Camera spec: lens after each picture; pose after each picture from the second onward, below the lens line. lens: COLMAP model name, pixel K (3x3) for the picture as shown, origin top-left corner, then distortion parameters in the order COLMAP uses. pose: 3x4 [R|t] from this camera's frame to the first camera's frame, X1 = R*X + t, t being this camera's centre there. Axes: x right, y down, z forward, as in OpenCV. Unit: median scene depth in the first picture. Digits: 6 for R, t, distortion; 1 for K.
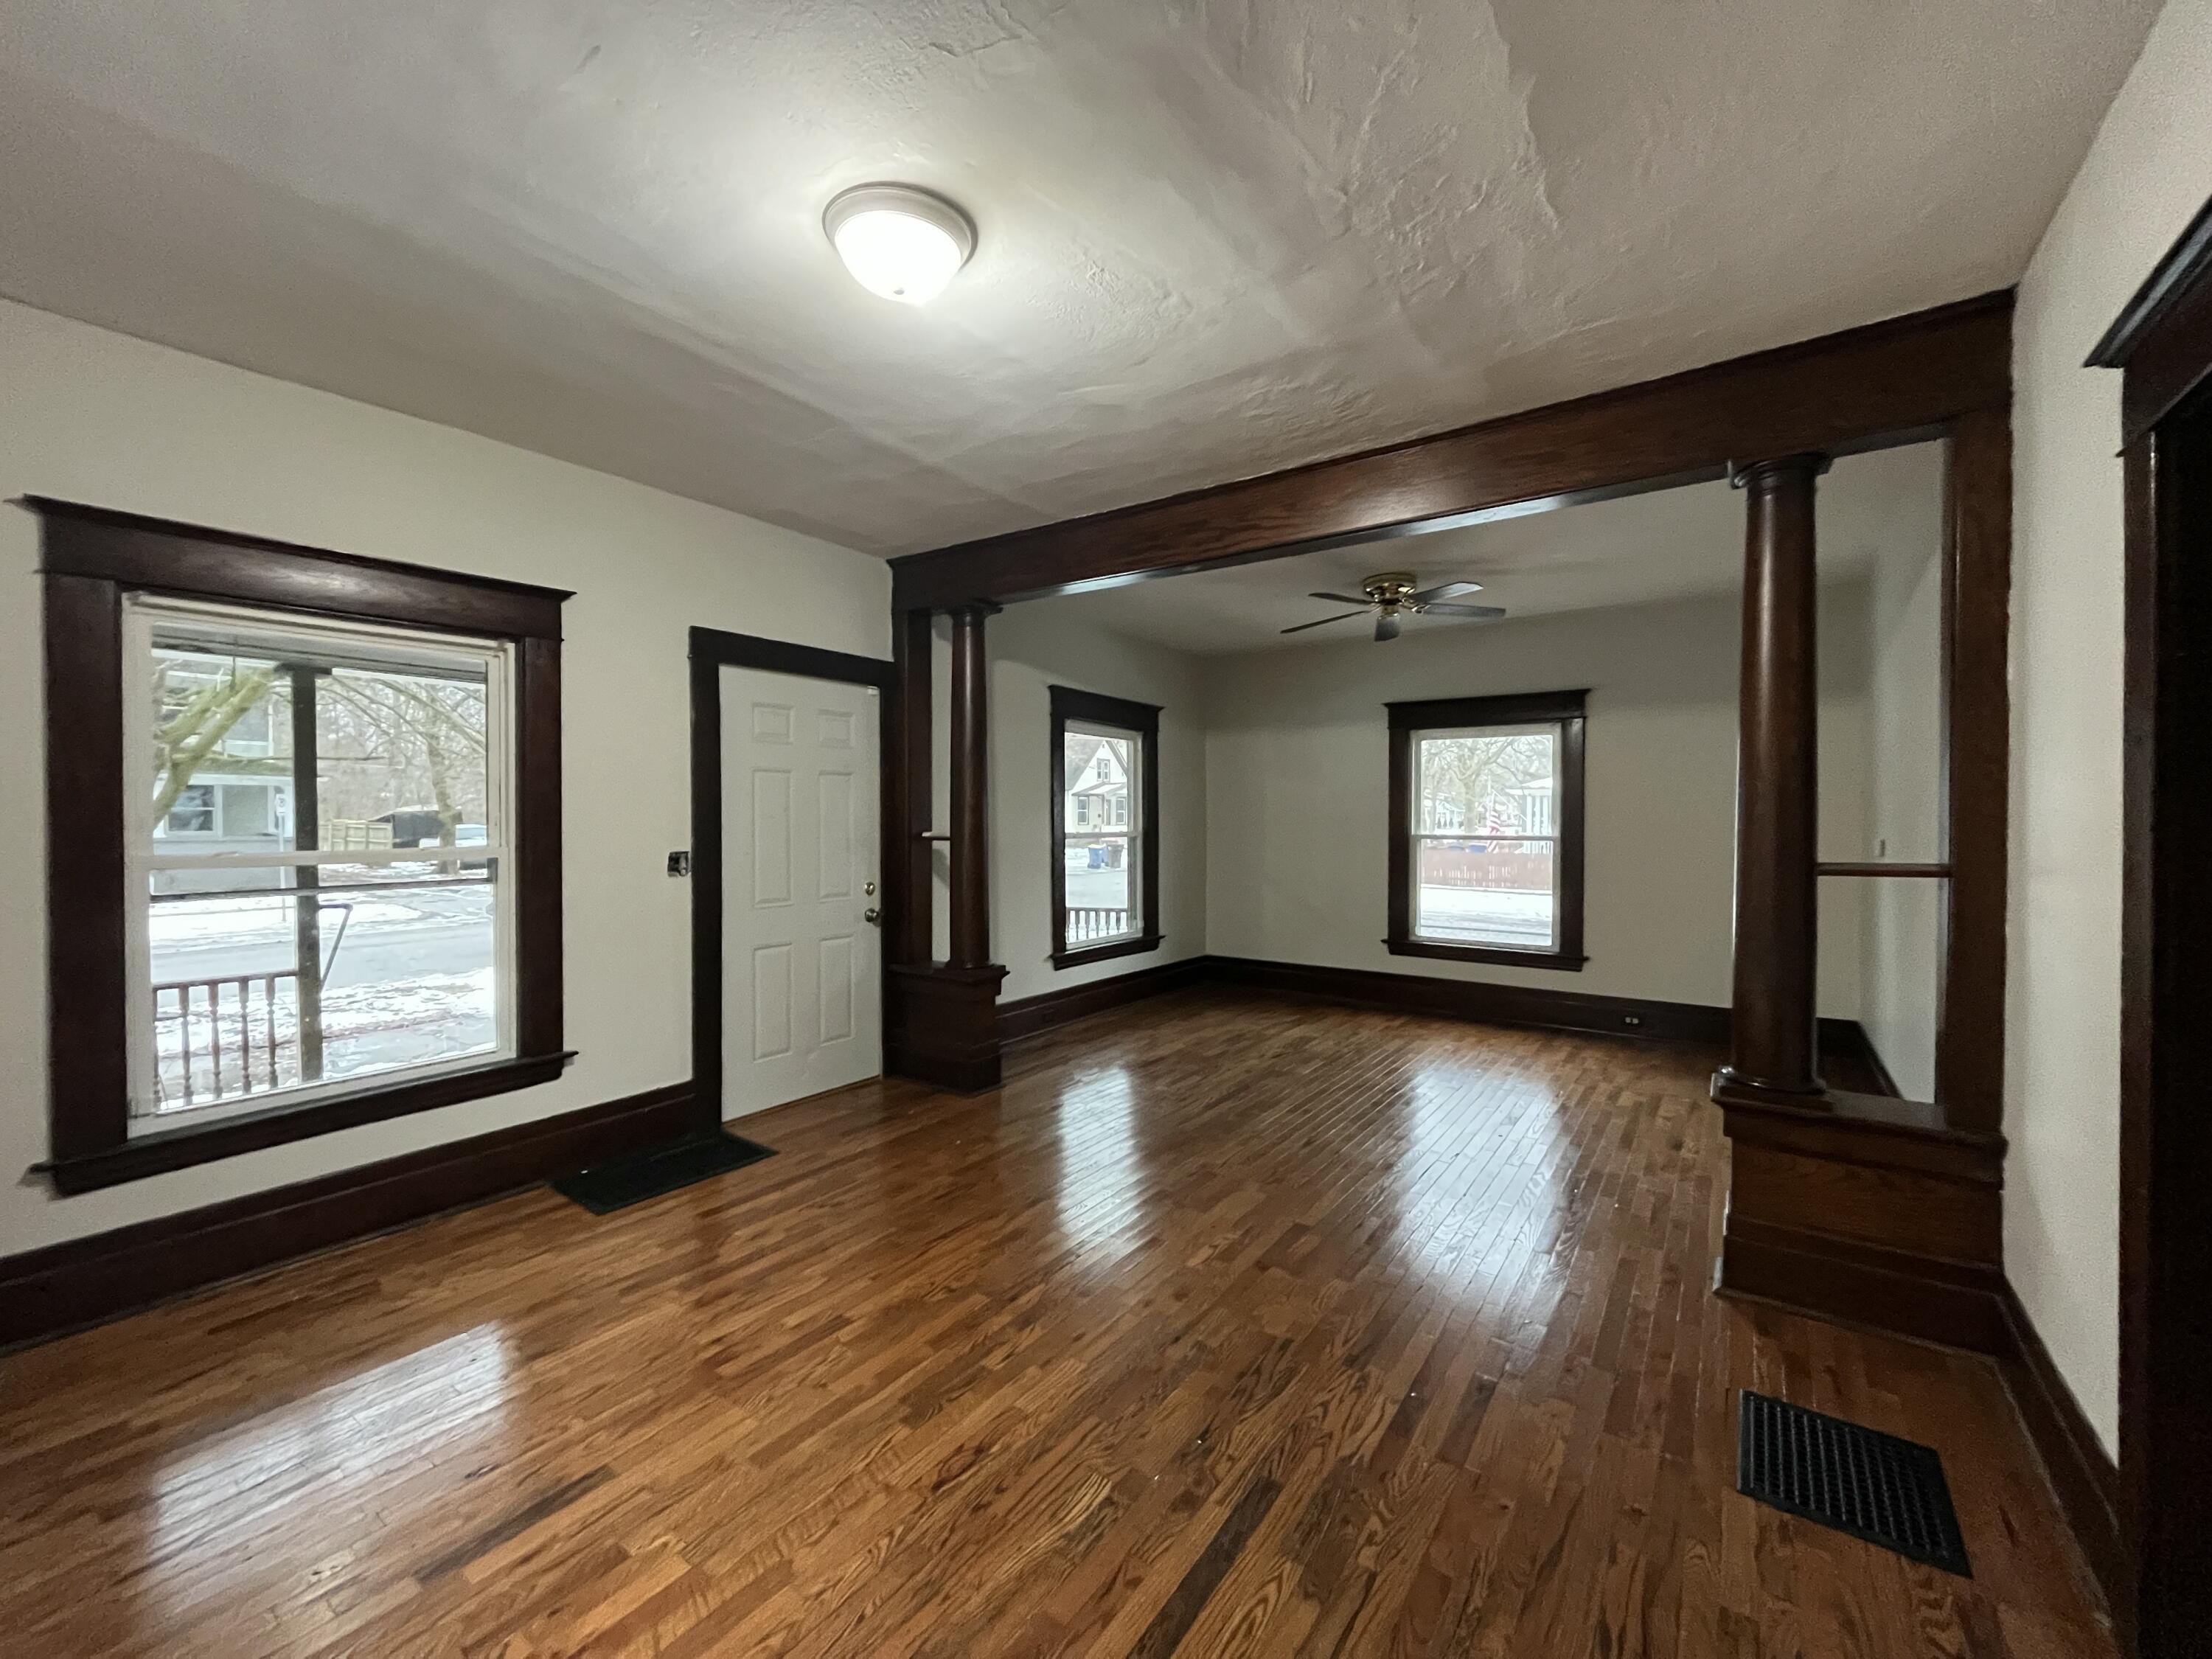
lens RADIAL K [[897.9, 0, 1095.5], [0, 897.9, 826.4], [0, 0, 1]] dist [-0.001055, -0.000761]
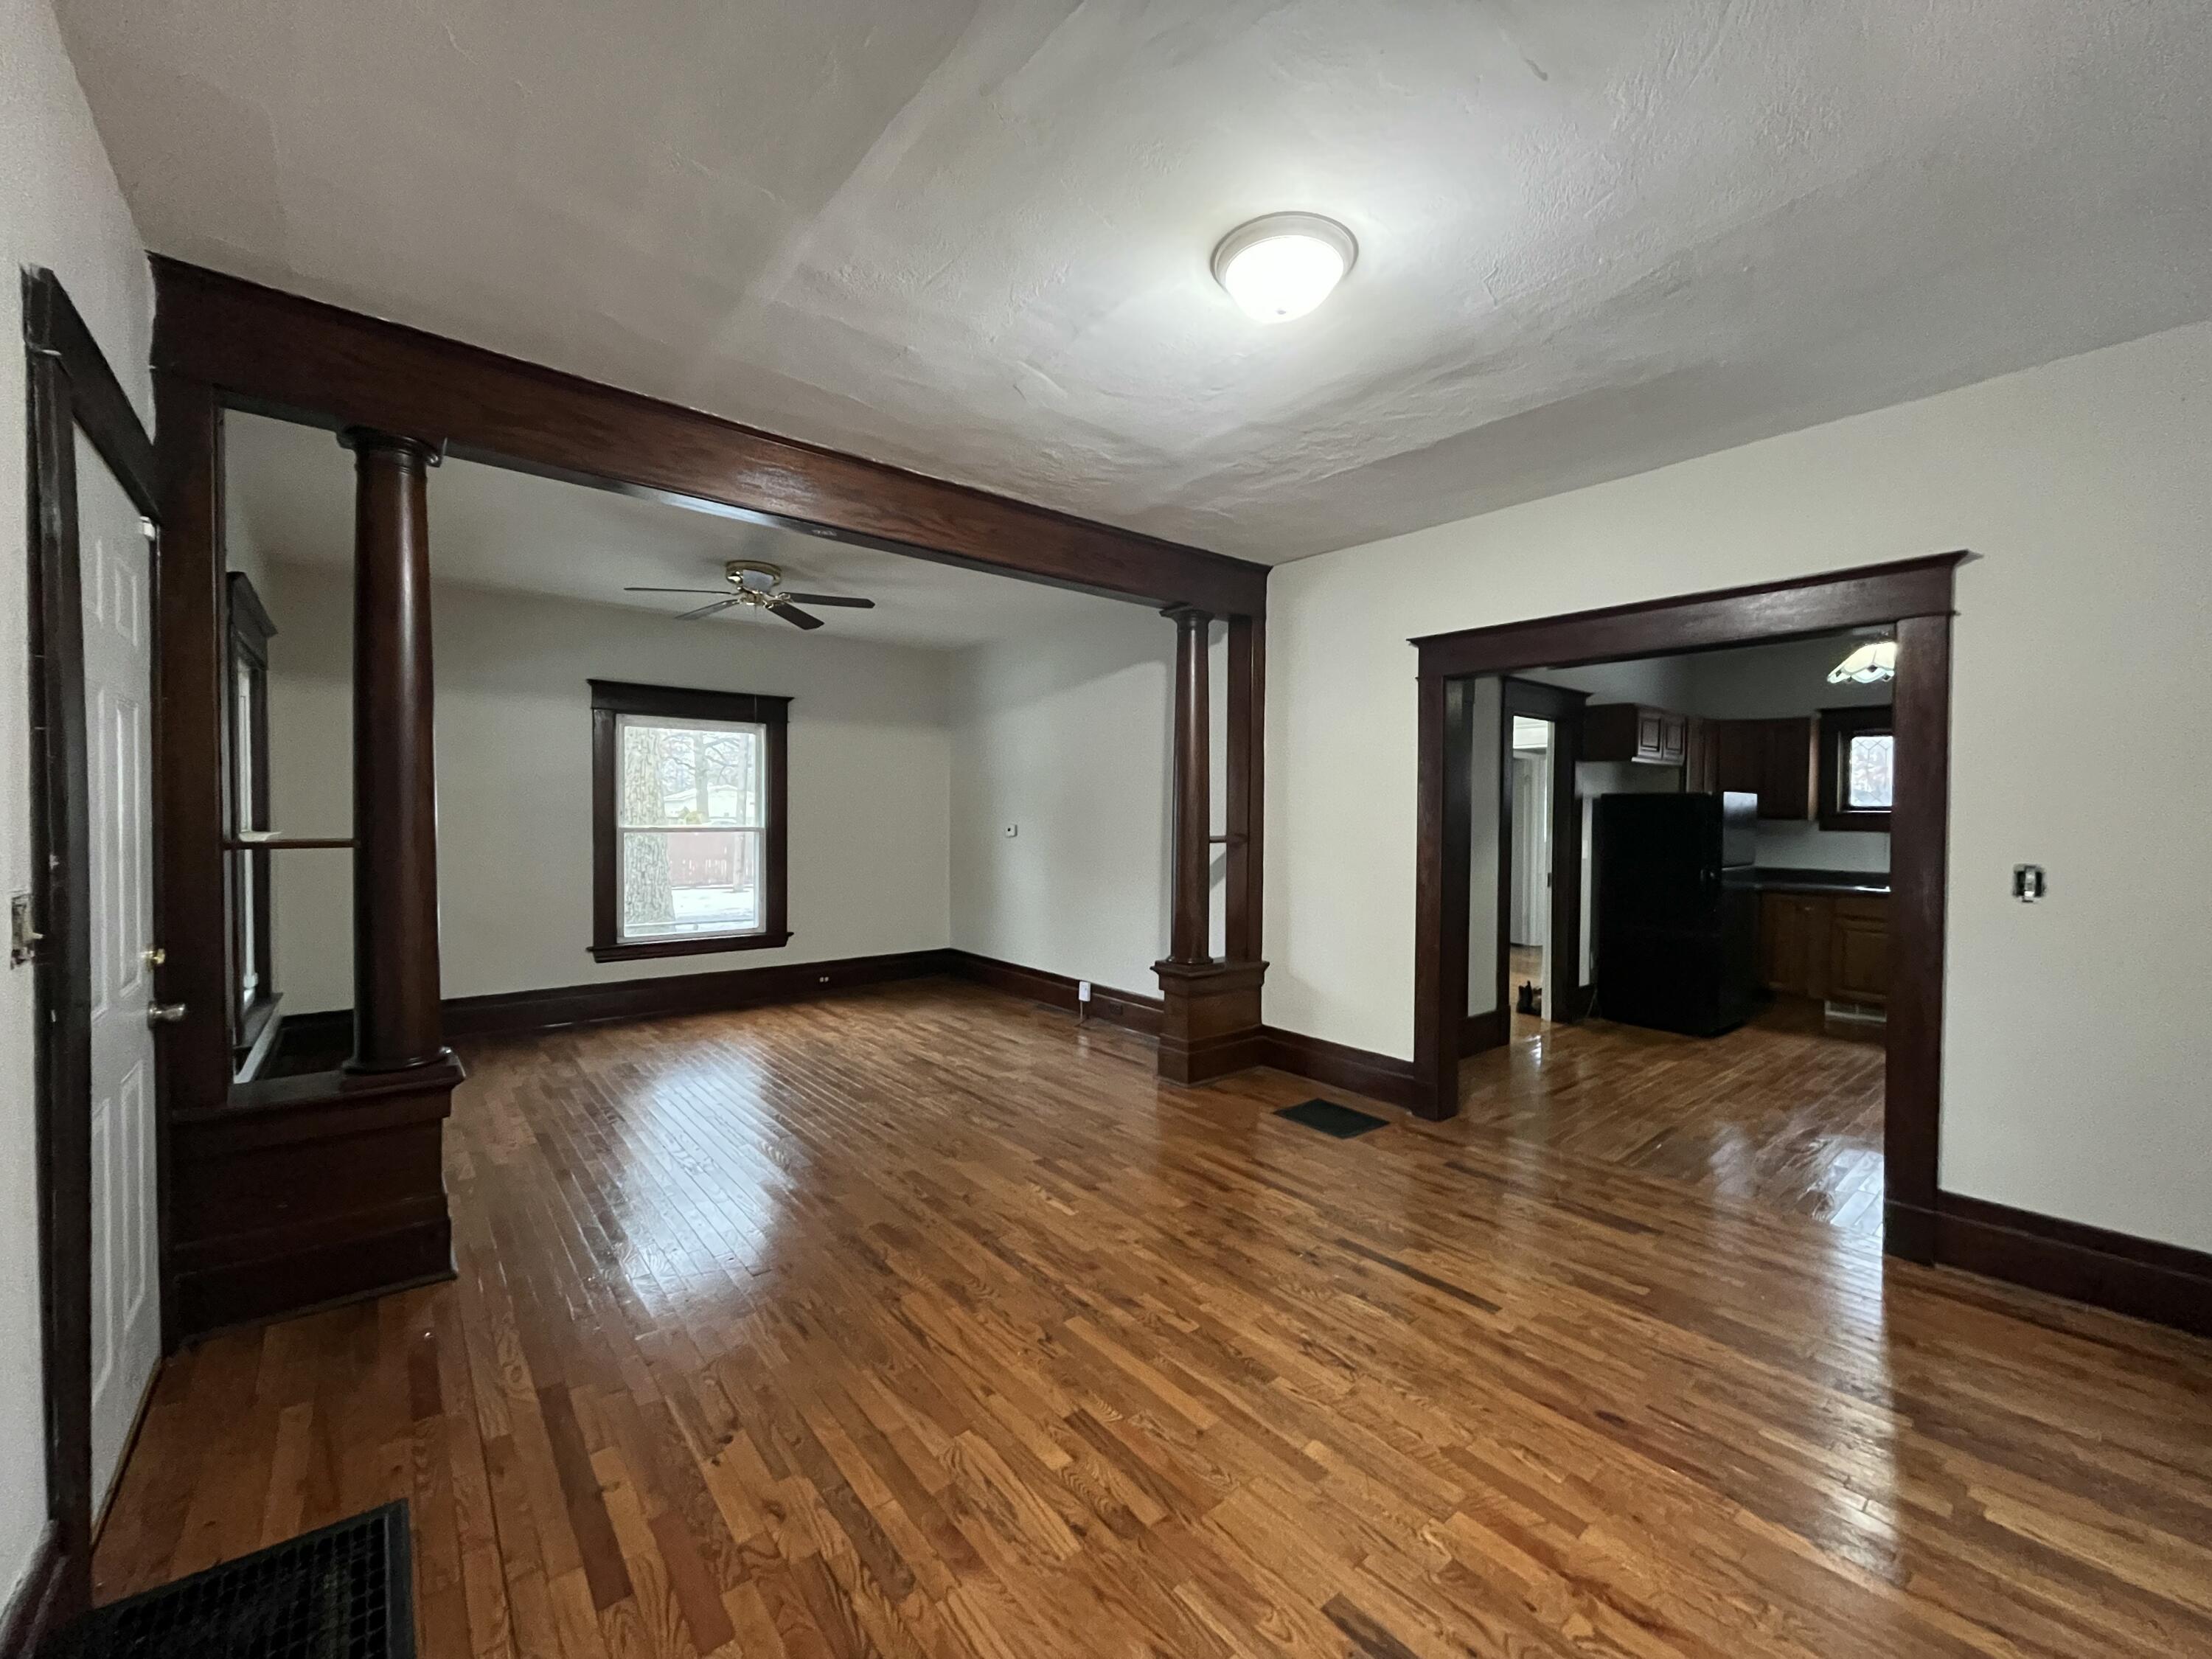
lens RADIAL K [[897.9, 0, 1097.6], [0, 897.9, 828.1], [0, 0, 1]] dist [-0.001055, -0.000761]
pose [[0.254497, -0.015041, 0.966957, -1.065030], [0.004344, 0.999887, 0.014410, -0.004490], [-0.967064, 0.000533, 0.254533, 0.768655]]
